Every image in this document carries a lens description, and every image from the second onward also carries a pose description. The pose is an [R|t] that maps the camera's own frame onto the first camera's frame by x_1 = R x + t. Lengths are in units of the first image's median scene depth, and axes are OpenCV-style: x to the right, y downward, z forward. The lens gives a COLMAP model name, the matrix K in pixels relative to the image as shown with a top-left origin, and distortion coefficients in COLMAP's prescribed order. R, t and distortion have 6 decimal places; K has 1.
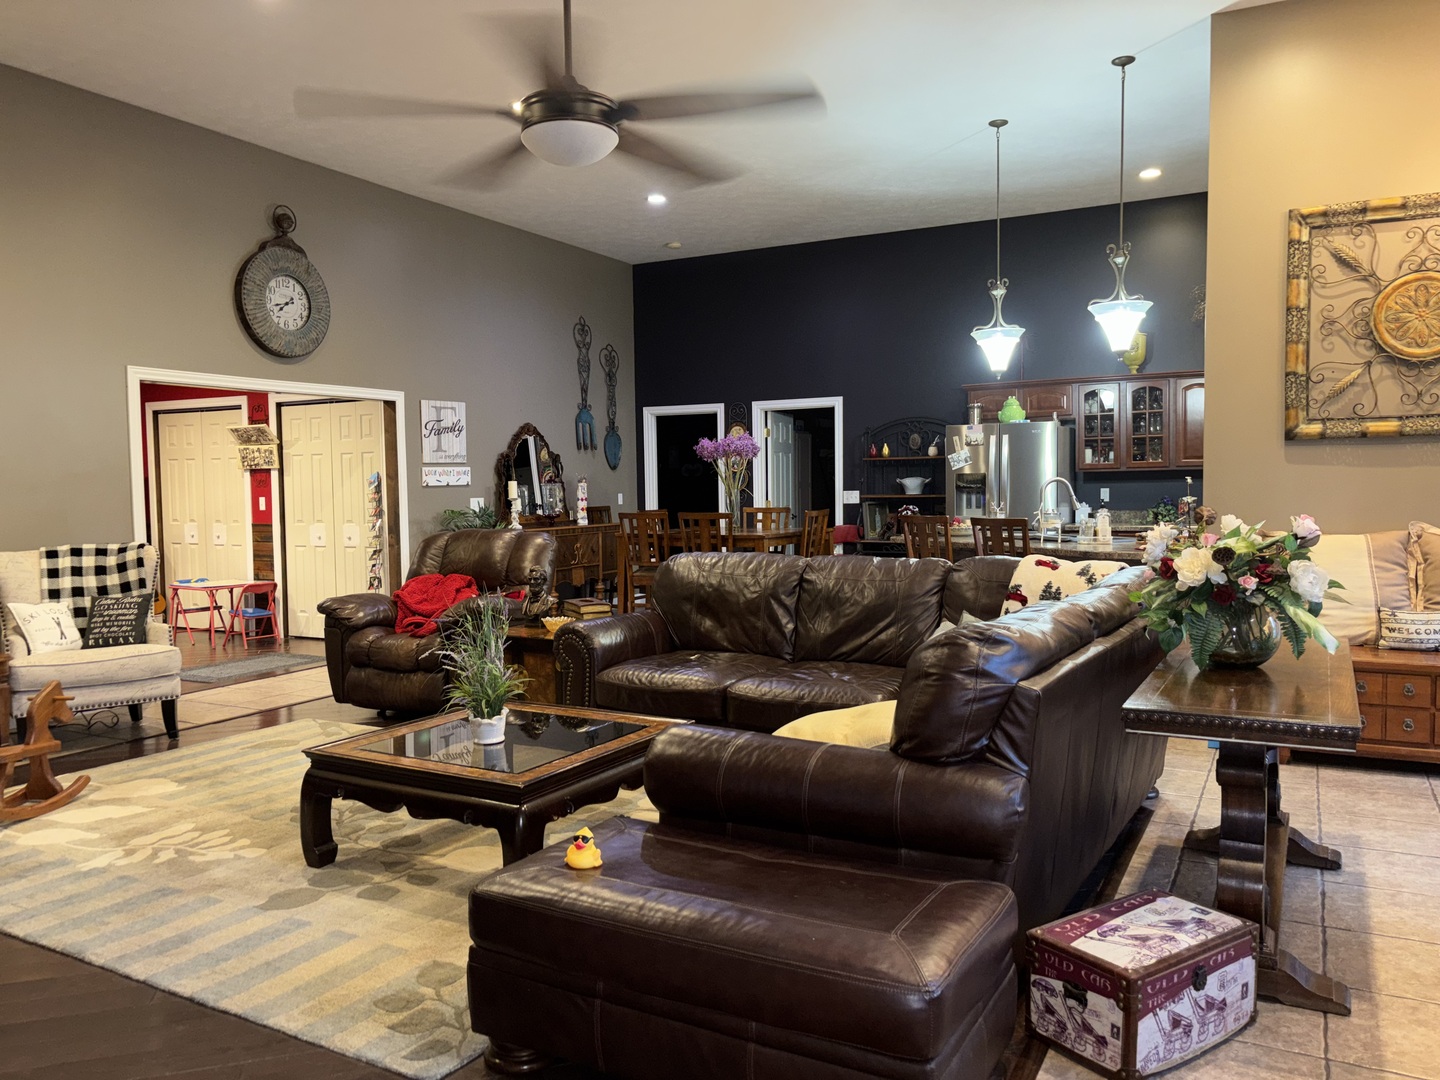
lens RADIAL K [[1080.8, 0, 719.0], [0, 1080.8, 539.6], [0, 0, 1]] dist [0.032257, -0.033138]
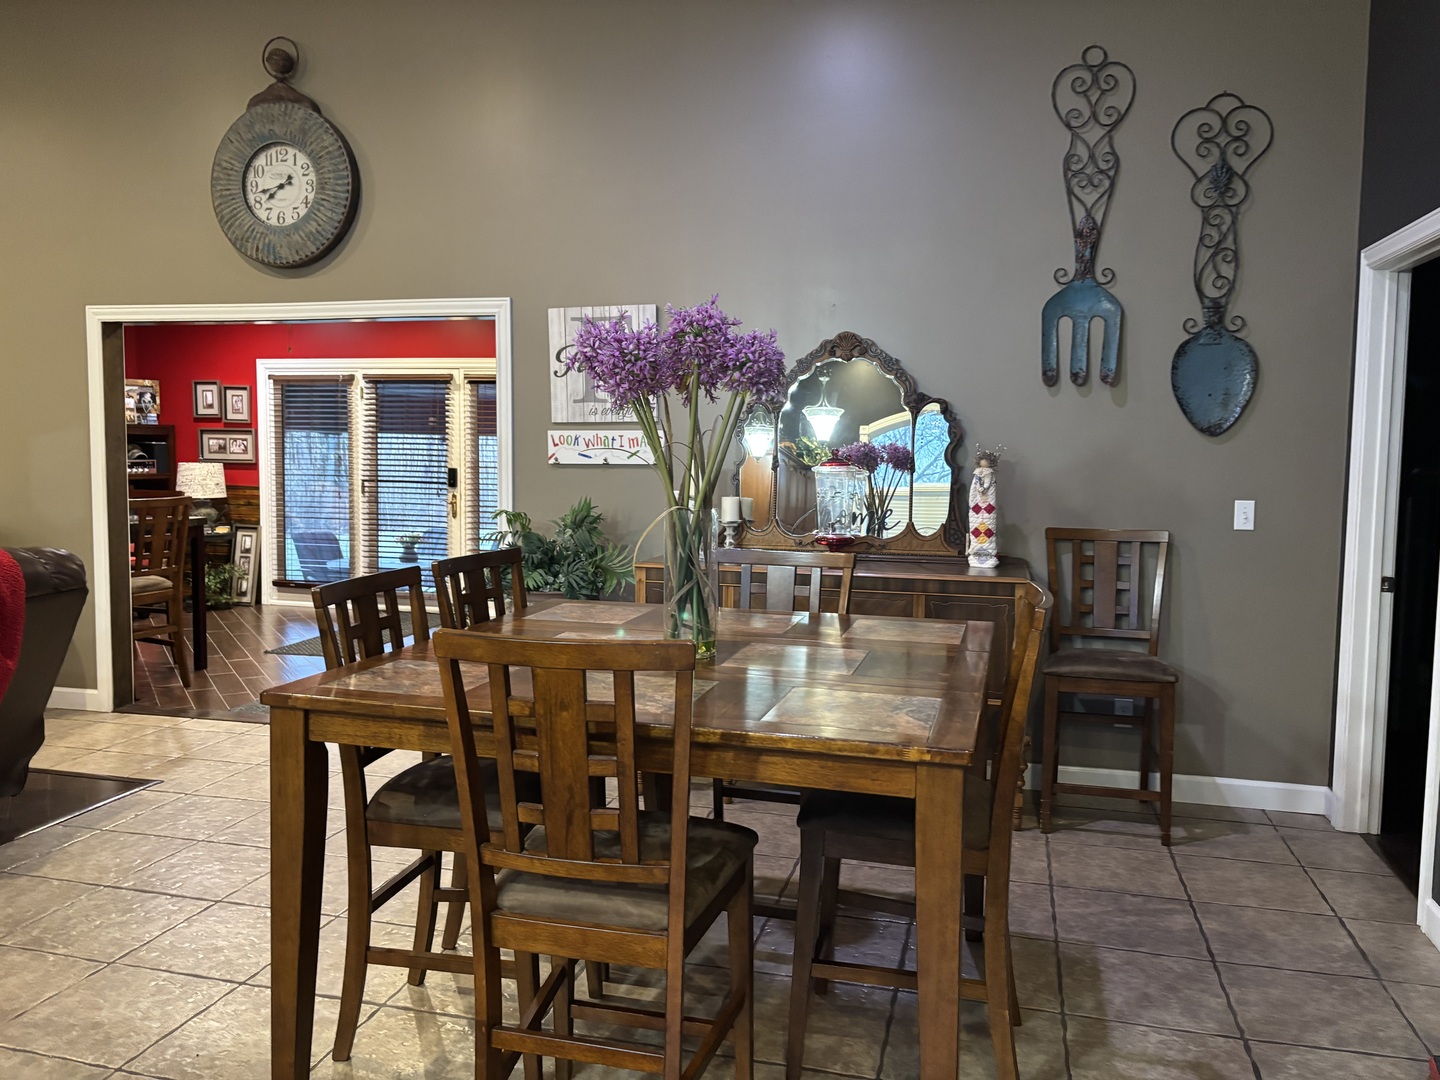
lens RADIAL K [[1080.8, 0, 722.3], [0, 1080.8, 528.2], [0, 0, 1]] dist [0.032257, -0.033138]
pose [[0.240195, 0.090535, -0.966493, 0.286687], [-0.063654, 0.994967, 0.077383, -0.064953], [0.968635, 0.042934, 0.244750, 0.943651]]
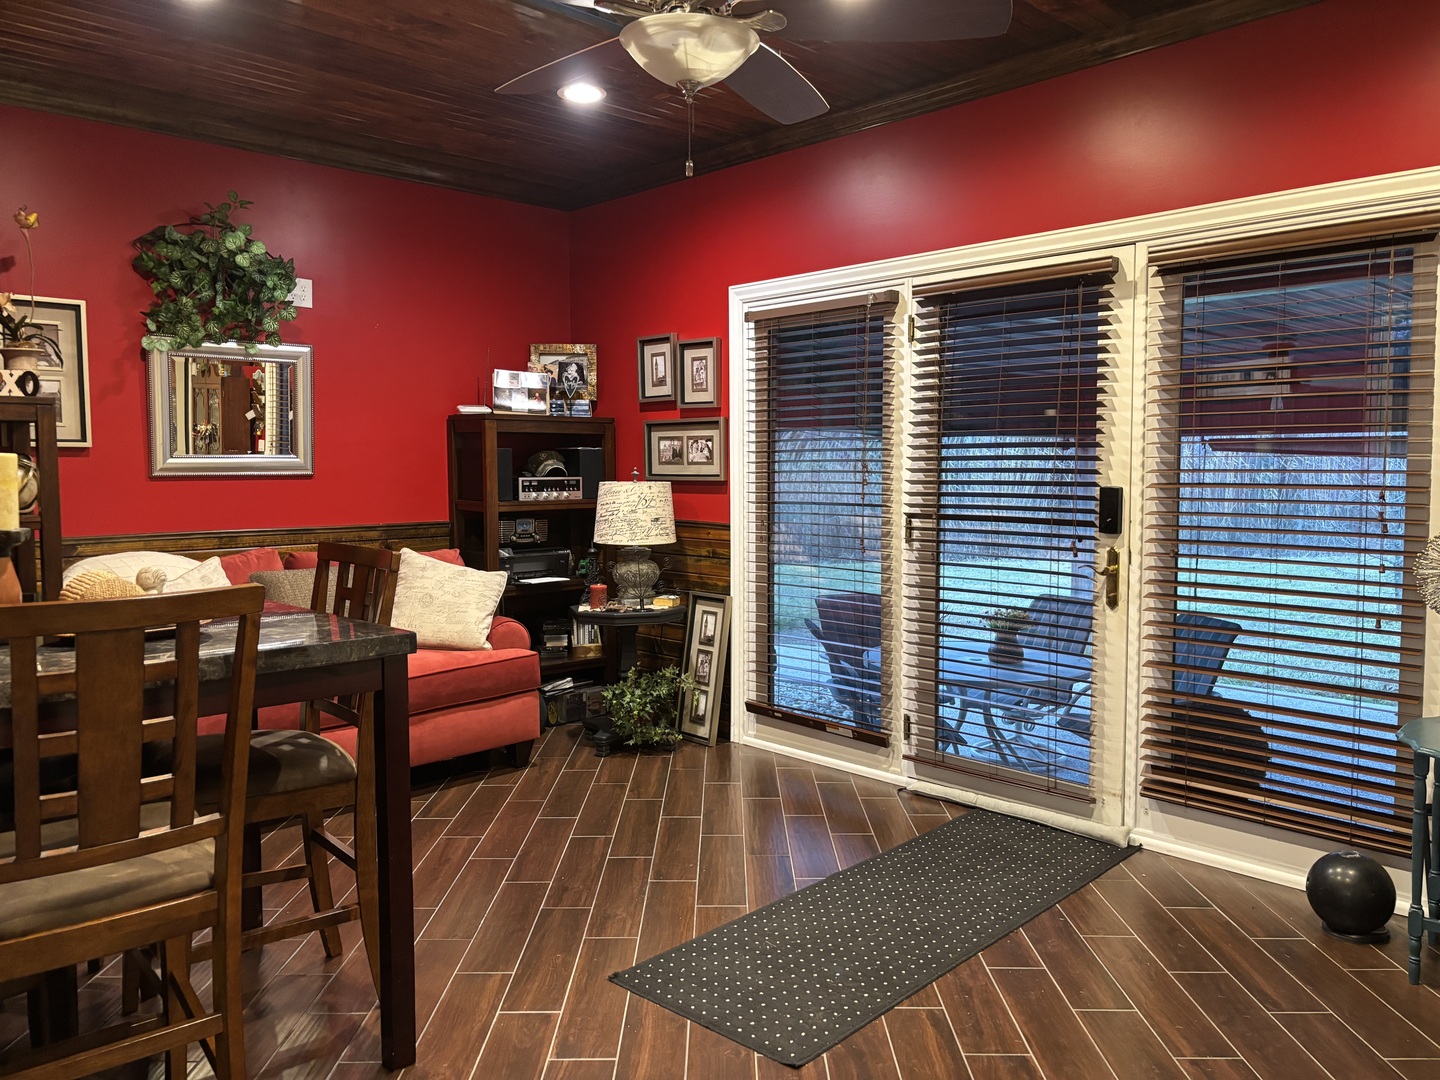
lens RADIAL K [[1080.8, 0, 720.9], [0, 1080.8, 532.2], [0, 0, 1]] dist [0.032257, -0.033138]
pose [[-0.287818, 0.071209, -0.955034, -0.045404], [-0.042145, 0.995324, 0.086915, -0.050780], [0.956757, 0.065266, -0.283471, 0.930743]]
